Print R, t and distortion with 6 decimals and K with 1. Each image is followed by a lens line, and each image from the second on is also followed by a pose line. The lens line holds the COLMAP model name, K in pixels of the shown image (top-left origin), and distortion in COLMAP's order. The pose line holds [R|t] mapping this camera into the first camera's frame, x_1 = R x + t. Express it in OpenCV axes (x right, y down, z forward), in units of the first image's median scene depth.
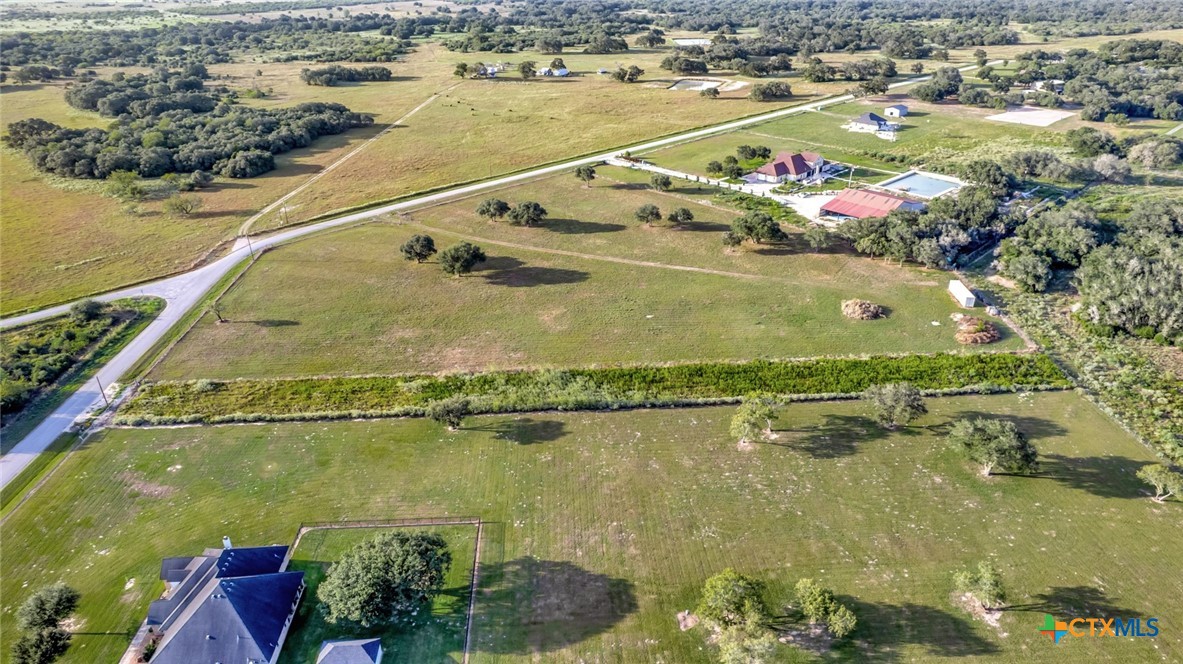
lens RADIAL K [[737.6, 0, 591.5], [0, 737.6, 340.4], [0, 0, 1]] dist [-0.035482, 0.001573]
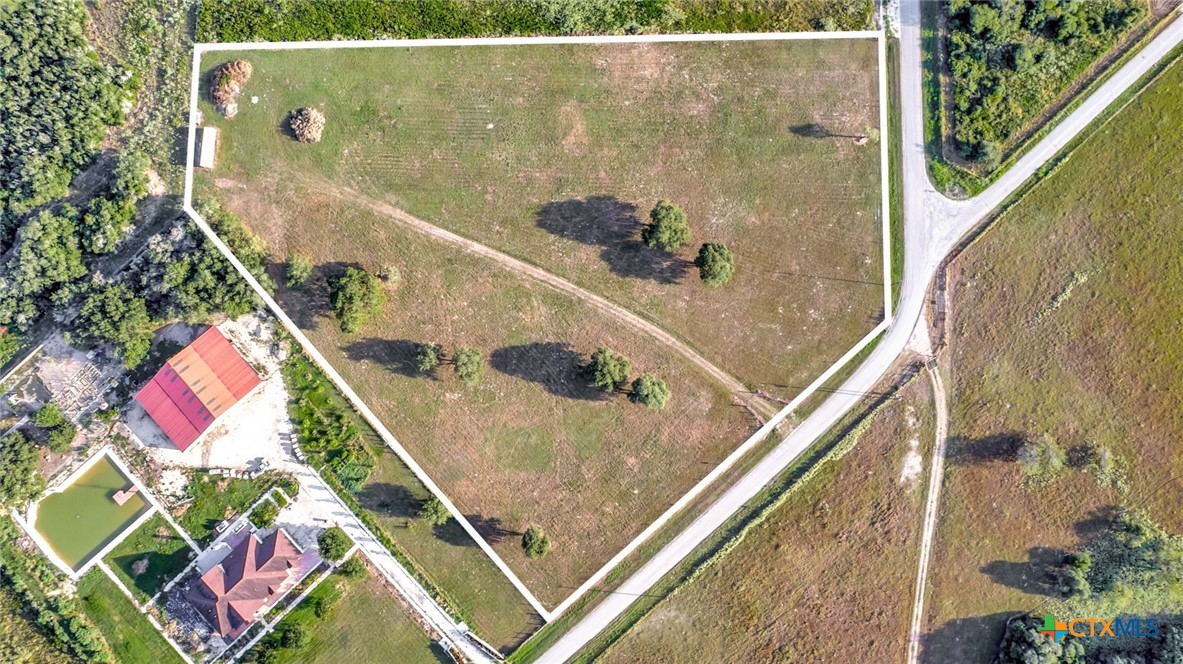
lens RADIAL K [[752.4, 0, 591.5], [0, 752.4, 332.0], [0, 0, 1]] dist [-0.038400, 0.002956]
pose [[-0.999218, -0.026915, 0.028957, -0.132984], [0.038268, -0.474618, 0.879360, -1.264463], [-0.009925, 0.879780, 0.475277, 0.748457]]
